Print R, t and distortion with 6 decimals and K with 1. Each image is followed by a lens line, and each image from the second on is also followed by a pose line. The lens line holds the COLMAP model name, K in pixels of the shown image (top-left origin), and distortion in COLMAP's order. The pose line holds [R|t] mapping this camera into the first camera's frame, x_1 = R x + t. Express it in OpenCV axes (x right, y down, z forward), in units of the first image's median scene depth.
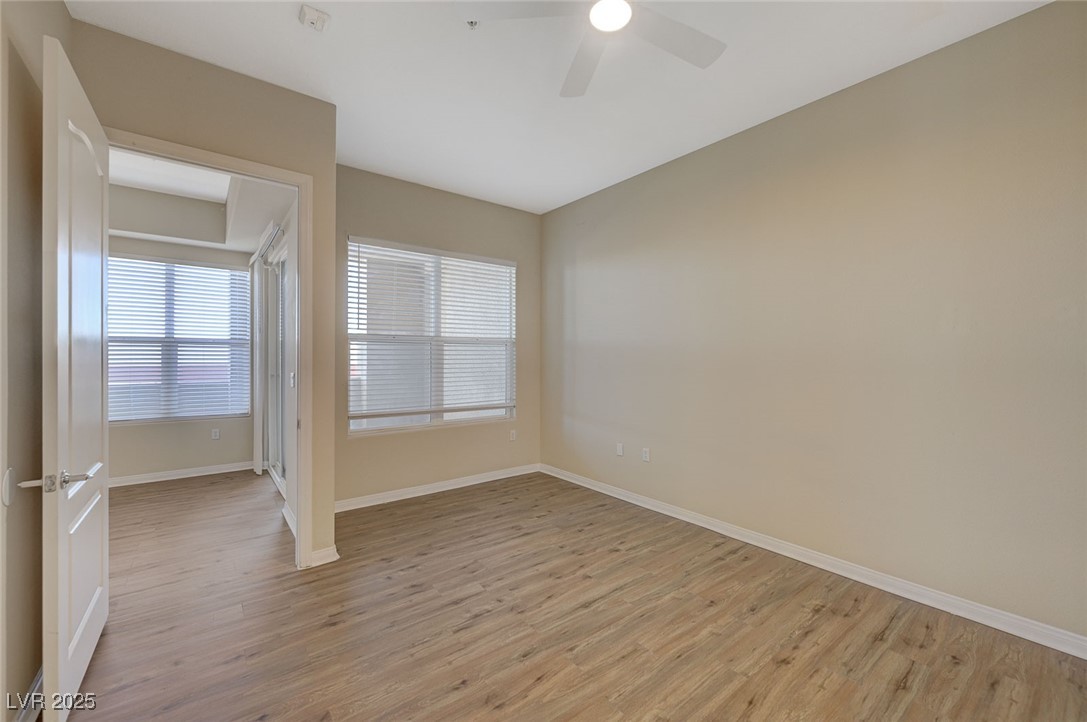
lens RADIAL K [[430.8, 0, 549.8], [0, 430.8, 359.0], [0, 0, 1]] dist [-0.000272, 0.000358]
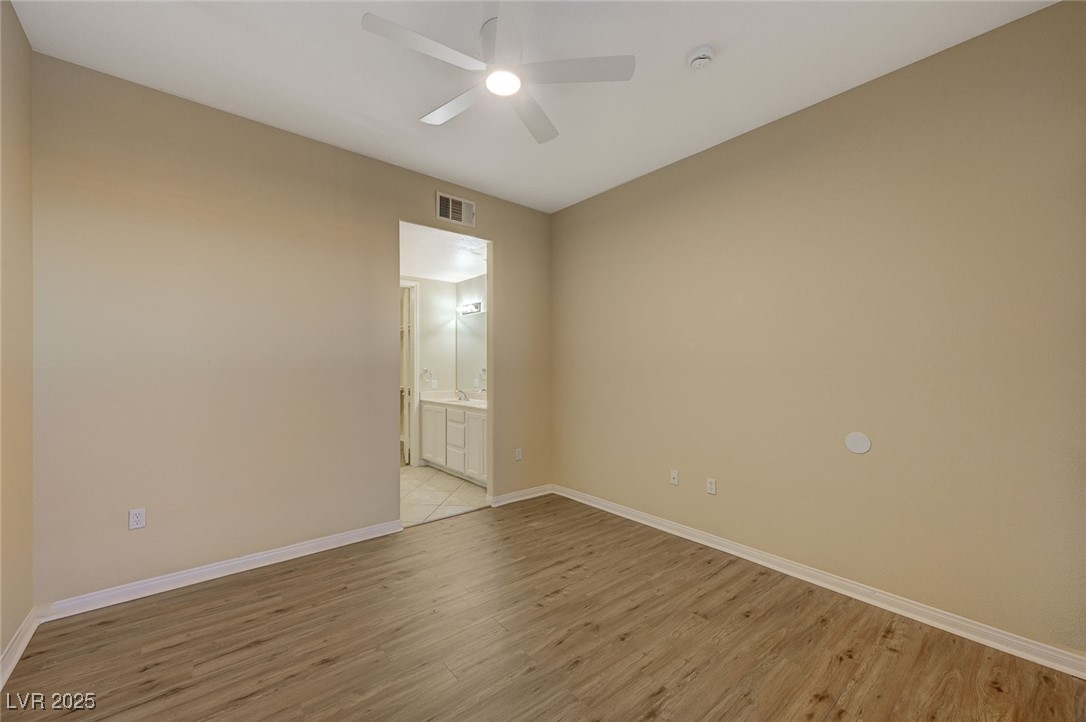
lens RADIAL K [[430.4, 0, 545.7], [0, 430.4, 361.5], [0, 0, 1]] dist [-0.000272, 0.000358]
pose [[-0.999783, -0.004238, -0.020385, 0.030836], [-0.004199, 0.999989, -0.001949, -0.014387], [0.020393, -0.001863, -0.999790, 1.587784]]
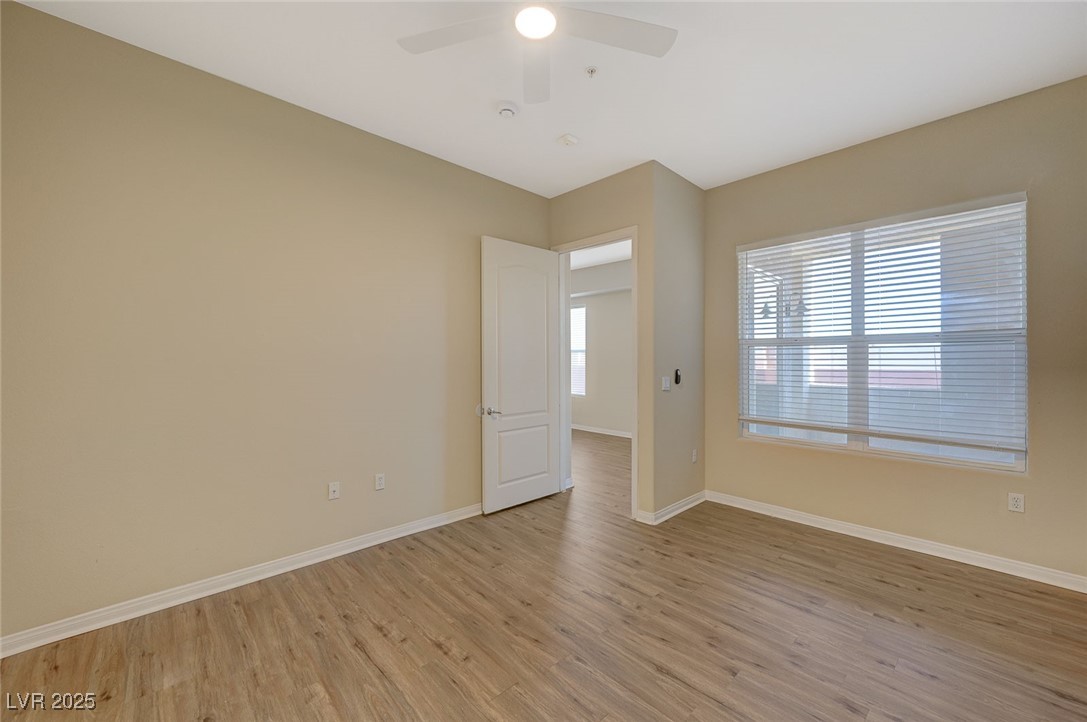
lens RADIAL K [[430.8, 0, 547.8], [0, 430.8, 364.8], [0, 0, 1]] dist [-0.000272, 0.000358]
pose [[0.092398, 0.010247, -0.995669, 0.819443], [-0.007450, 0.999926, 0.009599, -0.006381], [0.995694, 0.006531, 0.092468, 0.671942]]
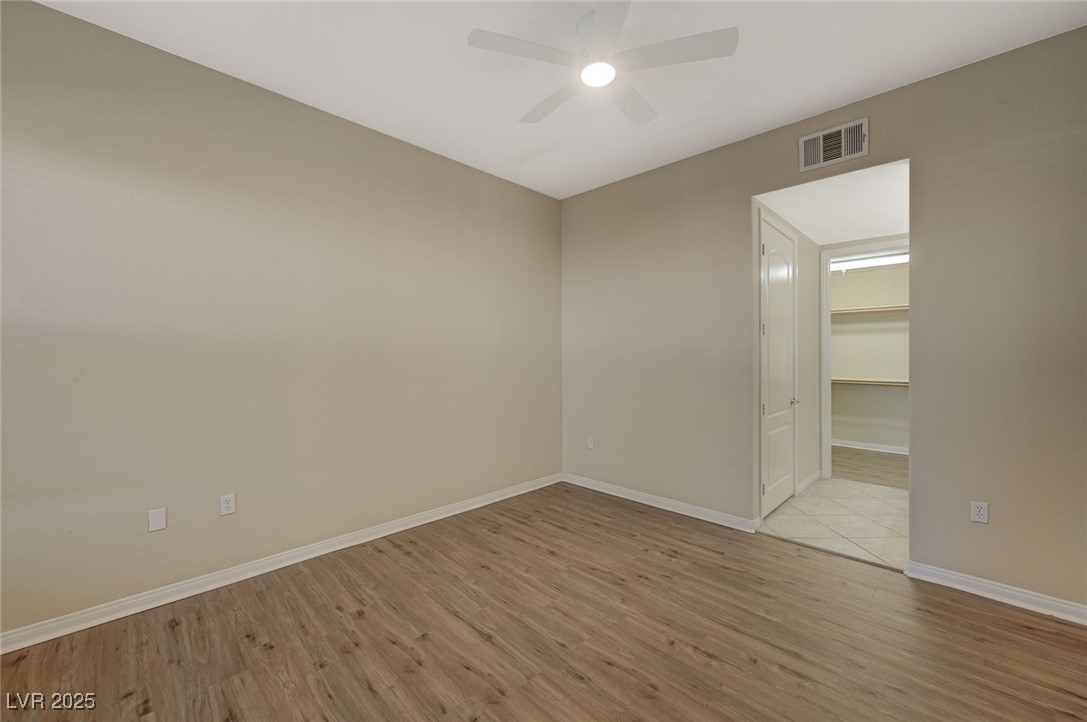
lens RADIAL K [[430.8, 0, 540.7], [0, 430.8, 357.1], [0, 0, 1]] dist [-0.000272, 0.000358]
pose [[-0.104165, -0.008876, 0.994520, -0.763331], [0.007591, 0.999924, 0.009719, -0.011345], [-0.994531, 0.008562, -0.104090, 0.928000]]
